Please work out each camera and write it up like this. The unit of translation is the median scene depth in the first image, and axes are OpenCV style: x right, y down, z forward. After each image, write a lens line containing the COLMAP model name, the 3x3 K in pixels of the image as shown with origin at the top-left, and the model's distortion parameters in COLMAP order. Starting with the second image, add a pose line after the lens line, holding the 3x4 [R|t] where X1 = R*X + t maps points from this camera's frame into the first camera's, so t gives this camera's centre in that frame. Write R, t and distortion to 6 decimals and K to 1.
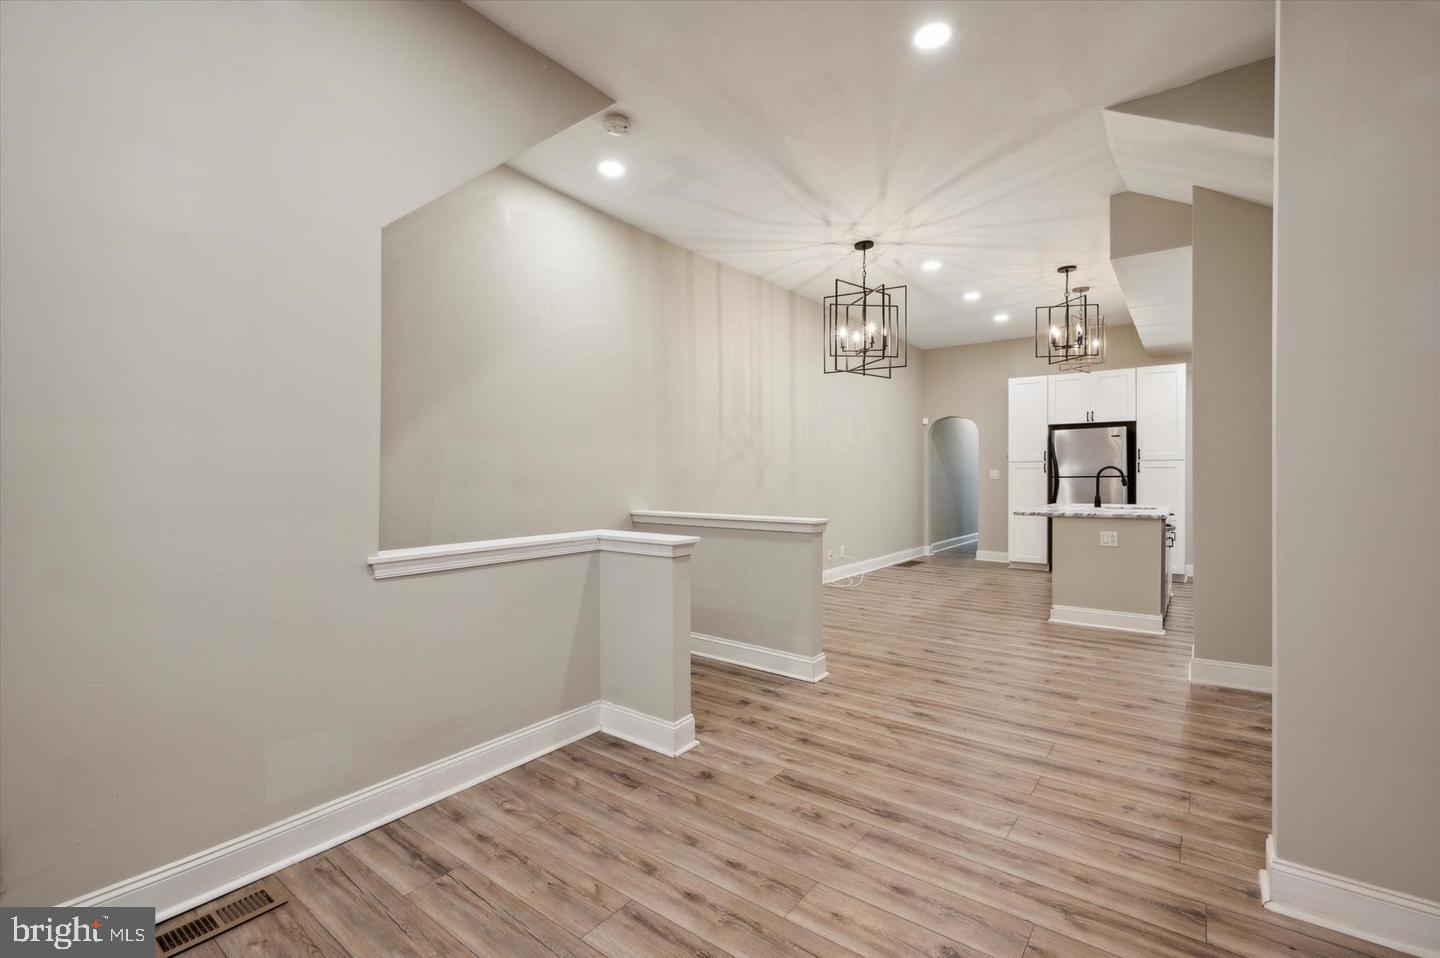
lens RADIAL K [[635.3, 0, 724.5], [0, 635.3, 478.5], [0, 0, 1]] dist [-0.000588, -0.000014]
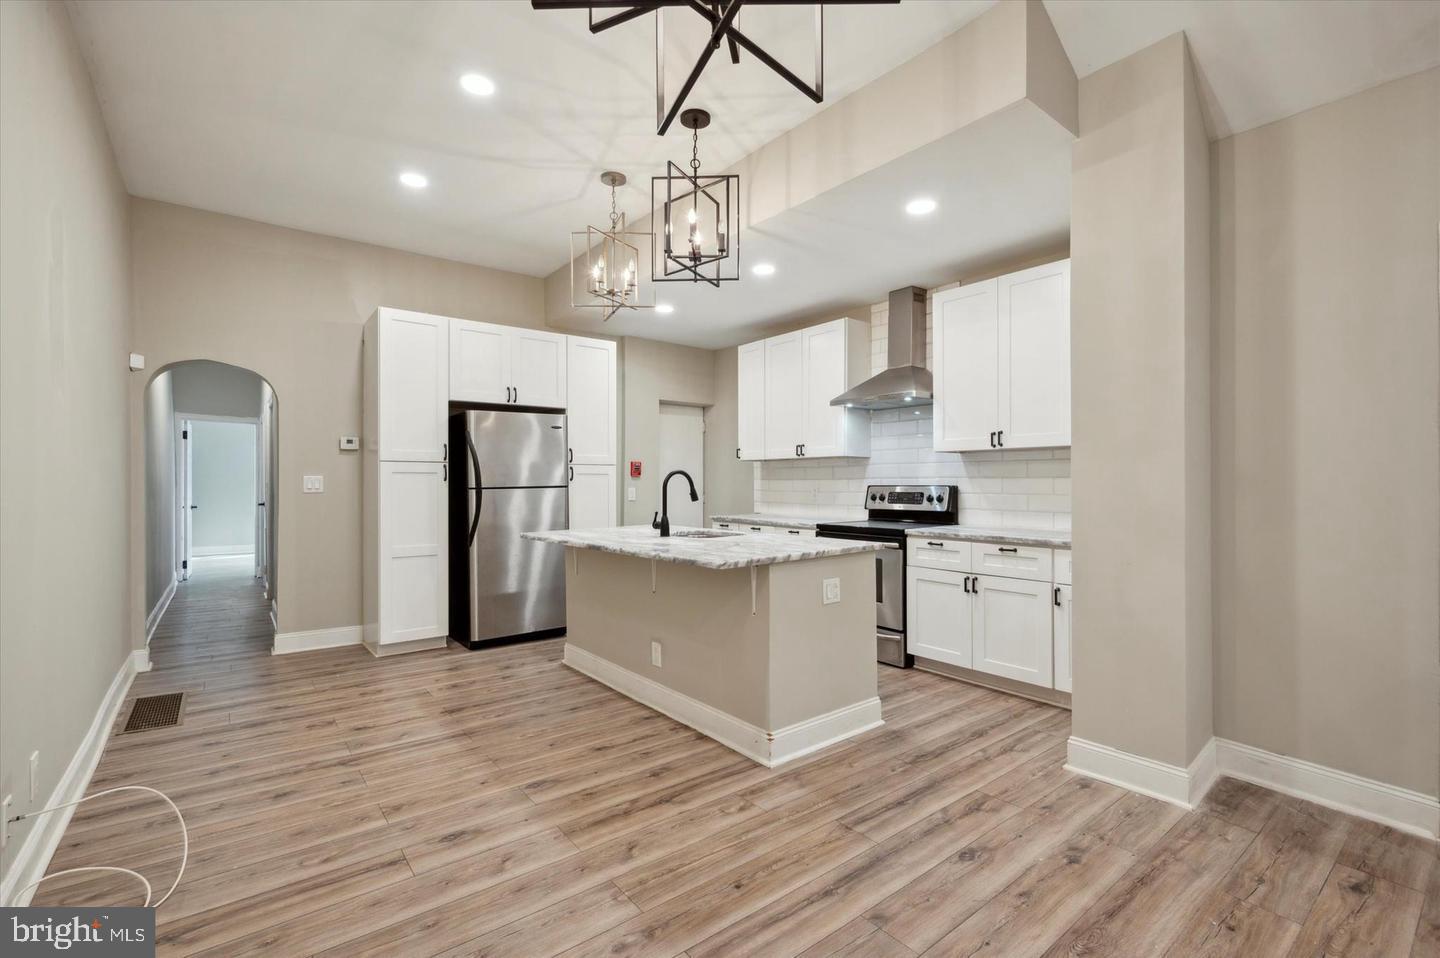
lens RADIAL K [[635.3, 0, 724.5], [0, 635.3, 478.5], [0, 0, 1]] dist [-0.000588, -0.000014]
pose [[0.254852, 0.008085, 0.966946, 0.000788], [0.007759, 0.999916, -0.010406, -0.004338], [-0.966949, 0.010154, 0.254768, 0.805027]]
